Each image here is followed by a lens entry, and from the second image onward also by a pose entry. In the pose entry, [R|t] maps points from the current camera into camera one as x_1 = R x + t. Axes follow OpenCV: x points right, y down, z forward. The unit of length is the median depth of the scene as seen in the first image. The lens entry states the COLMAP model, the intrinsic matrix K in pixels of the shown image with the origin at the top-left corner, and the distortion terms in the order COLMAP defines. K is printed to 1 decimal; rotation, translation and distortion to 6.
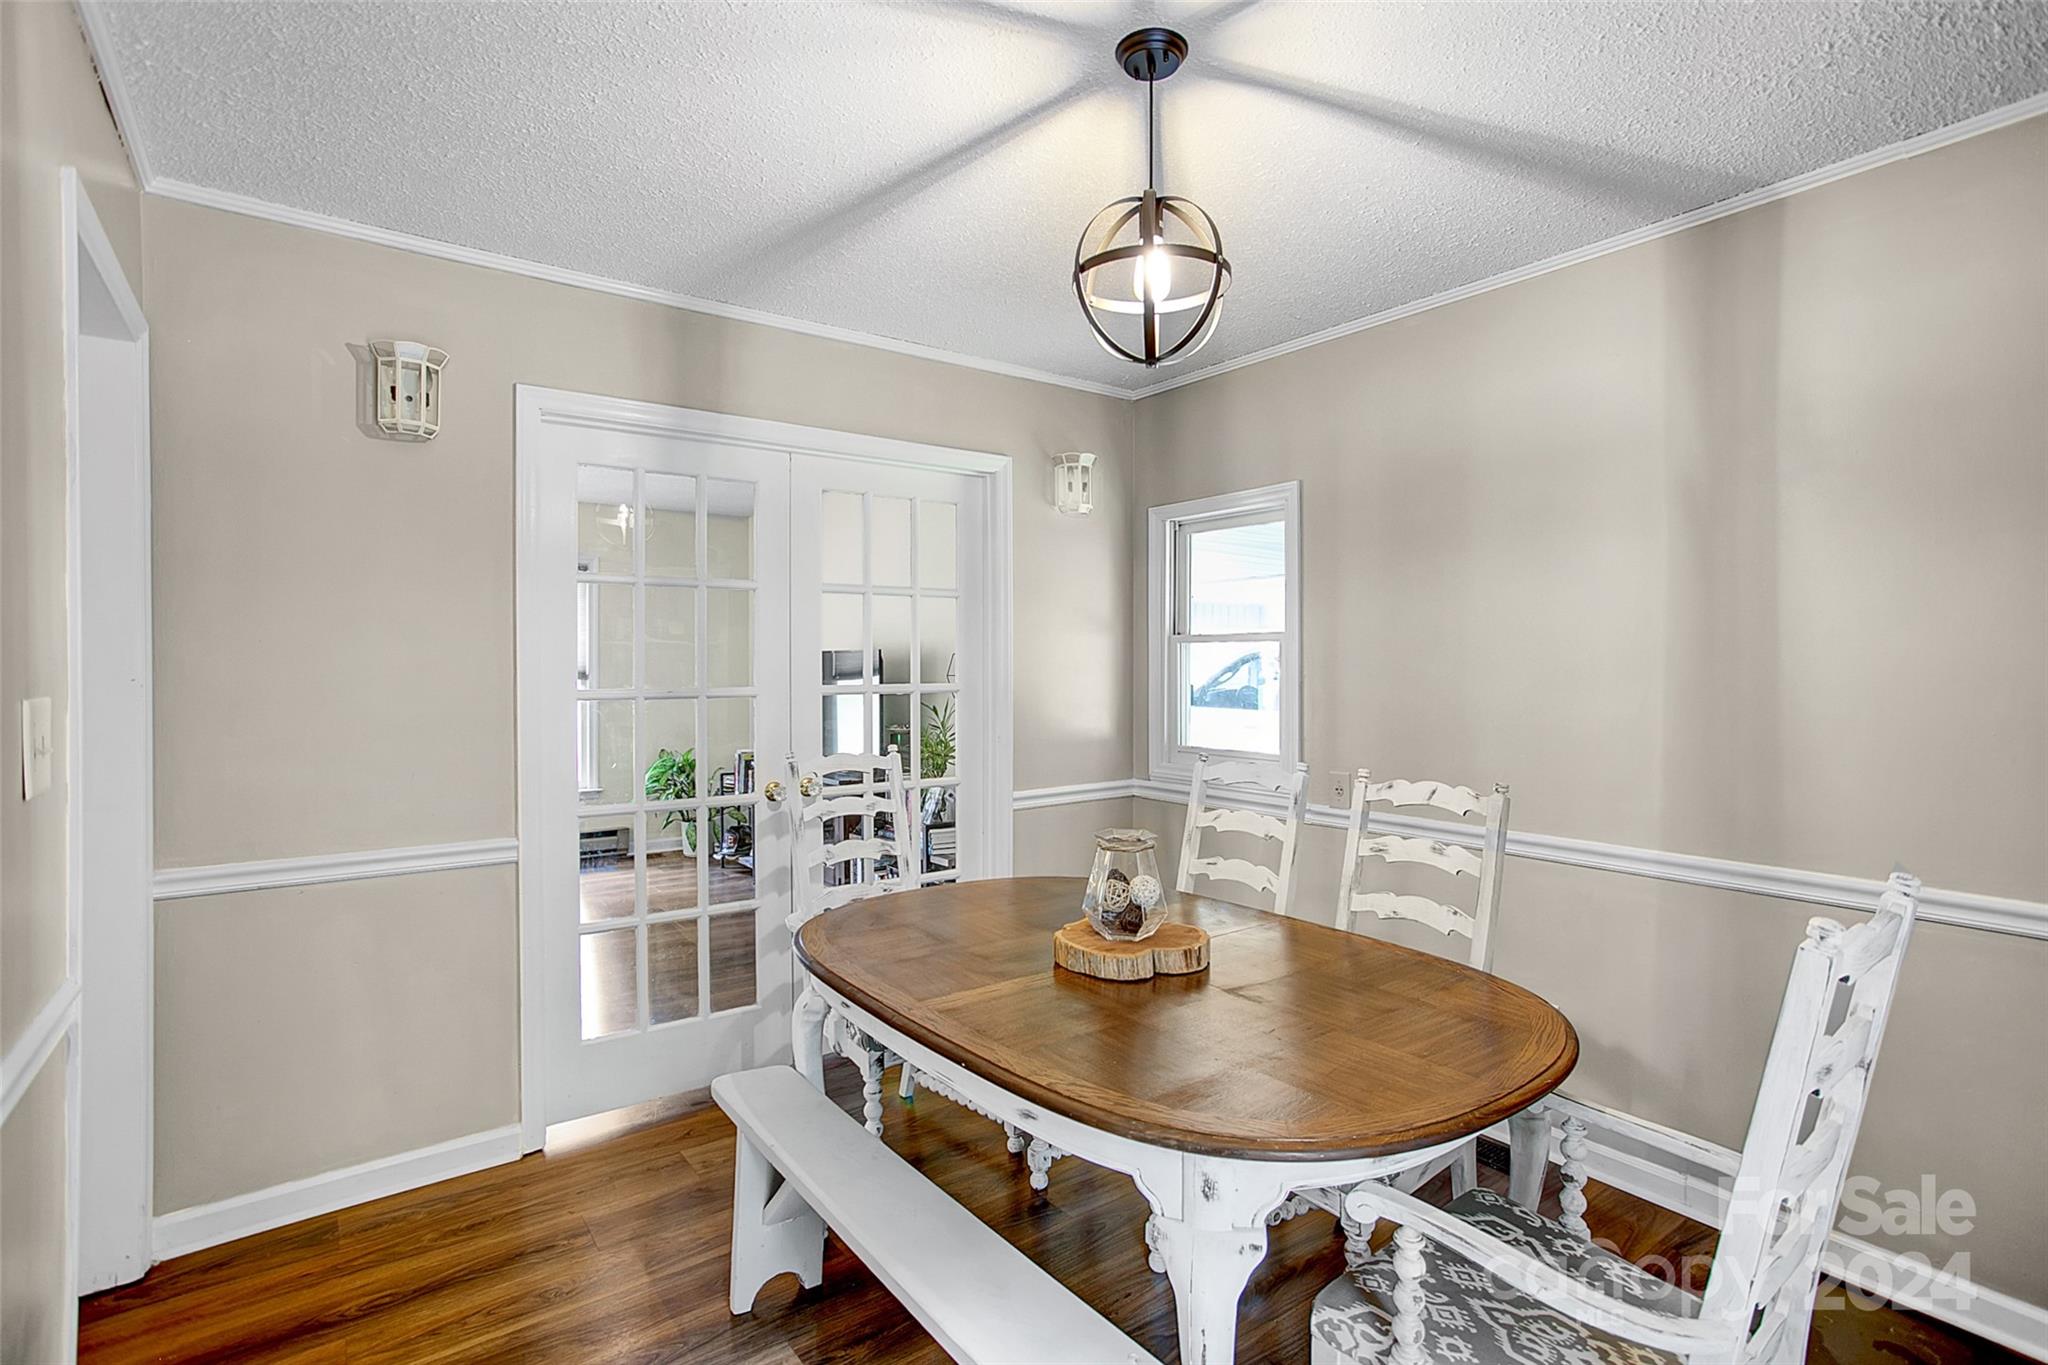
lens RADIAL K [[1001.8, 0, 1037.5], [0, 1001.8, 674.0], [0, 0, 1]] dist [-0.001846, 0.000599]
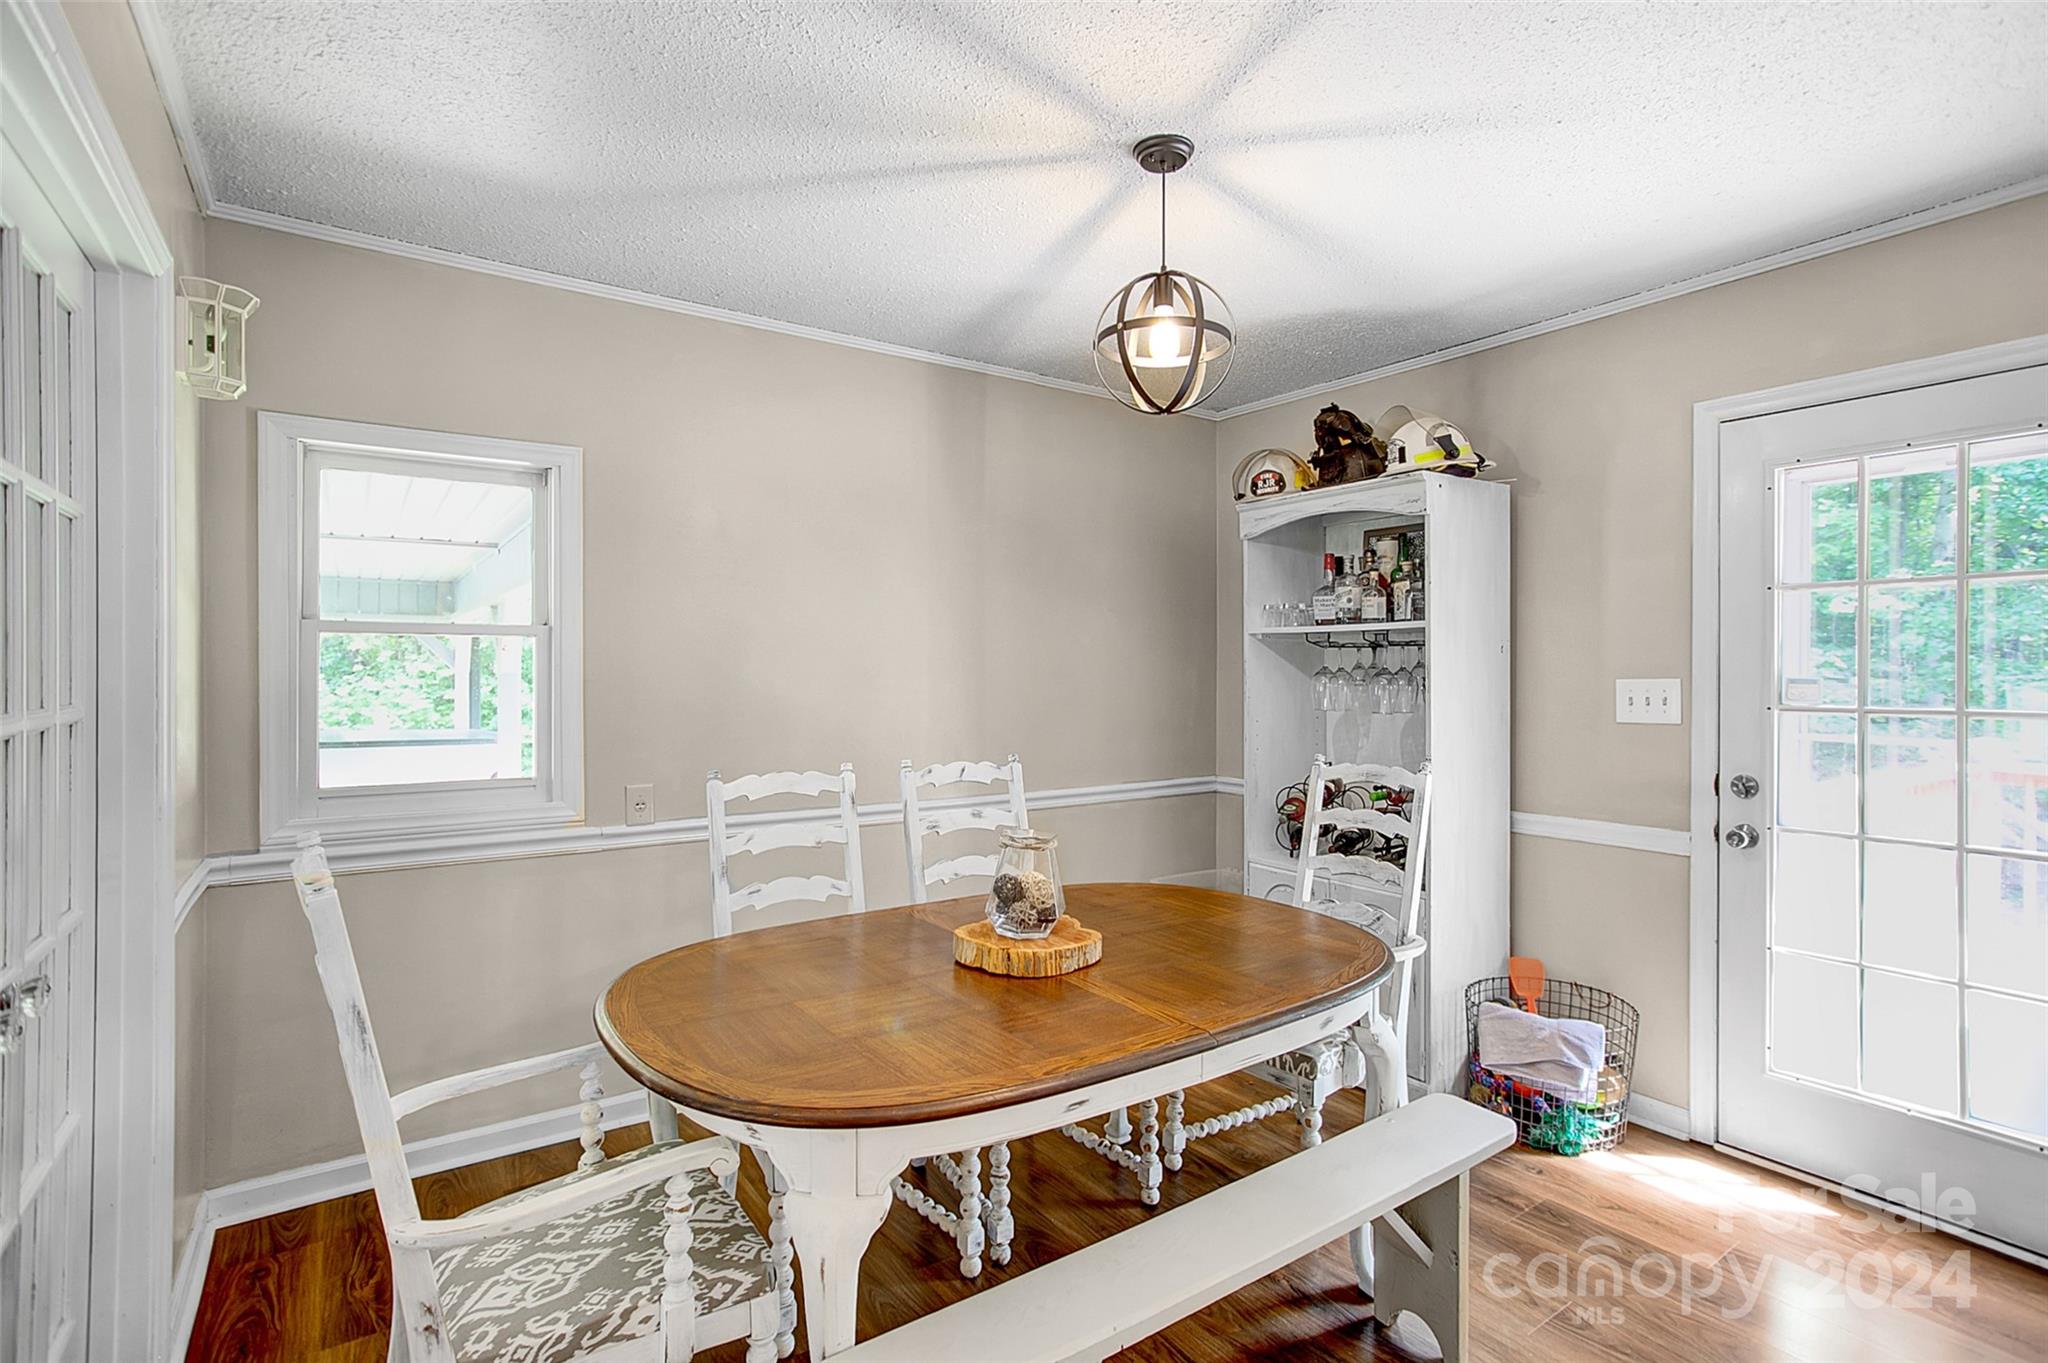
lens RADIAL K [[1001.8, 0, 1037.5], [0, 1001.8, 673.0], [0, 0, 1]] dist [-0.001846, 0.000599]
pose [[0.015793, -0.003220, 0.999870, -0.825951], [0.000779, 0.999995, 0.003208, -0.006452], [-0.999875, 0.000729, 0.015796, 0.863258]]
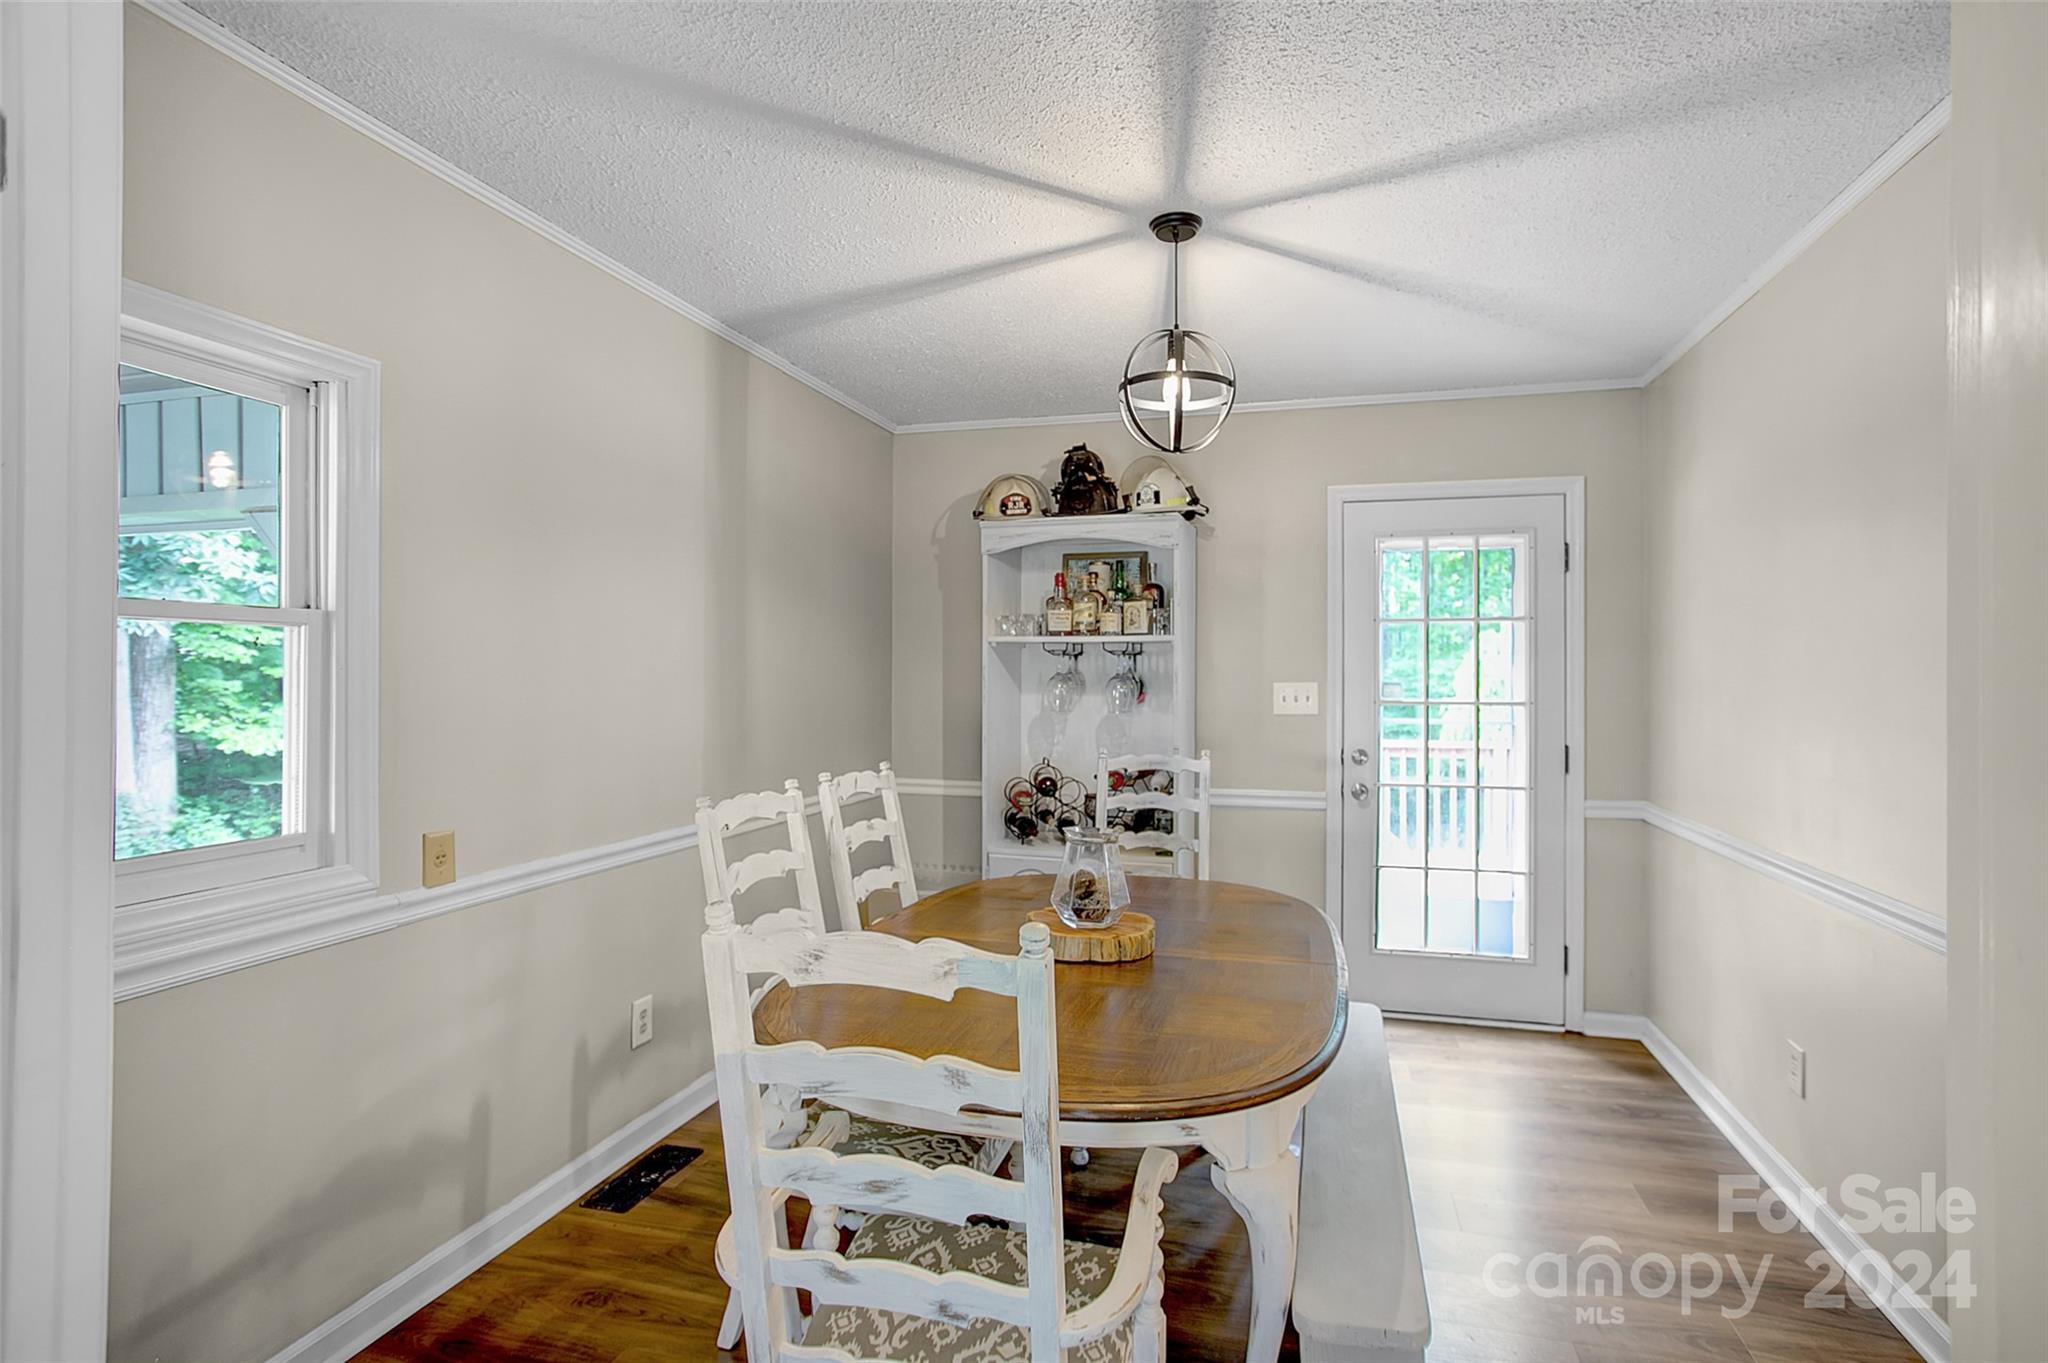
lens RADIAL K [[1018.1, 0, 1024.0], [0, 1018.1, 681.5], [0, 0, 1]] dist [-0.003726, -0.000141]
pose [[-0.615289, -0.006882, 0.788272, -0.653404], [-0.000026, 0.999962, 0.008709, -0.010392], [-0.788302, 0.005338, -0.615266, 1.538133]]
